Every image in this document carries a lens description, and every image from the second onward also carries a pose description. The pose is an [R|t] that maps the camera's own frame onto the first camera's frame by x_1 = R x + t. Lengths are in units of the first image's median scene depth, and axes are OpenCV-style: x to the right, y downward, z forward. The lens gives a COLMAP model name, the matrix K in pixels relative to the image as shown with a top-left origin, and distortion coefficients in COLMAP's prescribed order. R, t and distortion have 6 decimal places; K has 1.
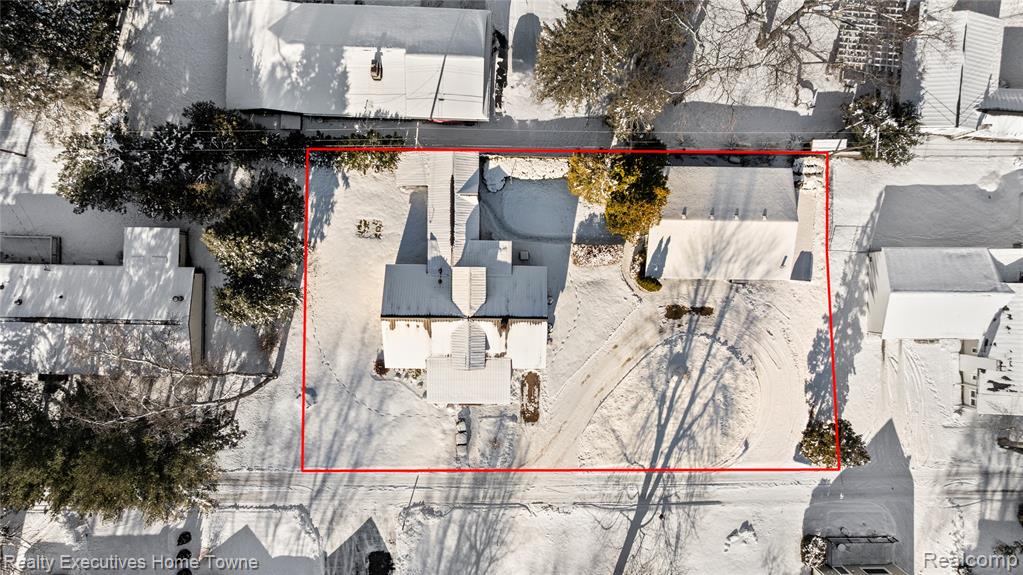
lens RADIAL K [[690.0, 0, 511.5], [0, 690.0, 287.5], [0, 0, 1]] dist [0.000373, -0.001217]
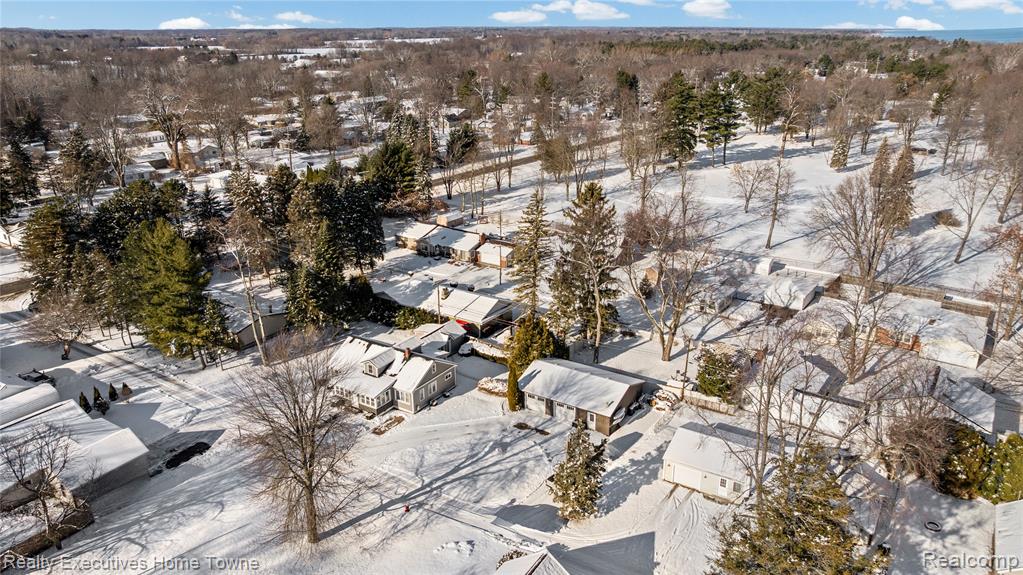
lens RADIAL K [[722.3, 0, 501.8], [0, 722.3, 290.8], [0, 0, 1]] dist [-0.035639, 0.000938]
pose [[0.837771, 0.179780, -0.515576, 0.826208], [-0.545886, 0.296831, -0.783518, 0.994618], [0.012178, 0.937854, 0.346815, 0.326921]]
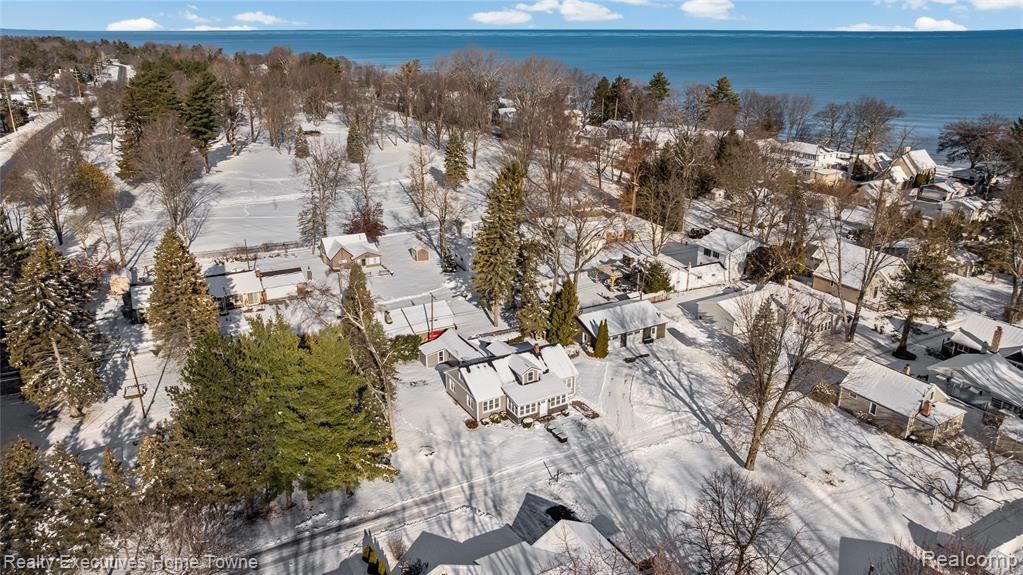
lens RADIAL K [[732.8, 0, 512.8], [0, 732.8, 284.1], [0, 0, 1]] dist [-0.024063, -0.001966]
pose [[0.859924, -0.165988, 0.482678, -0.708242], [0.510374, 0.292504, -0.808678, 1.129094], [-0.006954, 0.941748, 0.336247, 0.322739]]
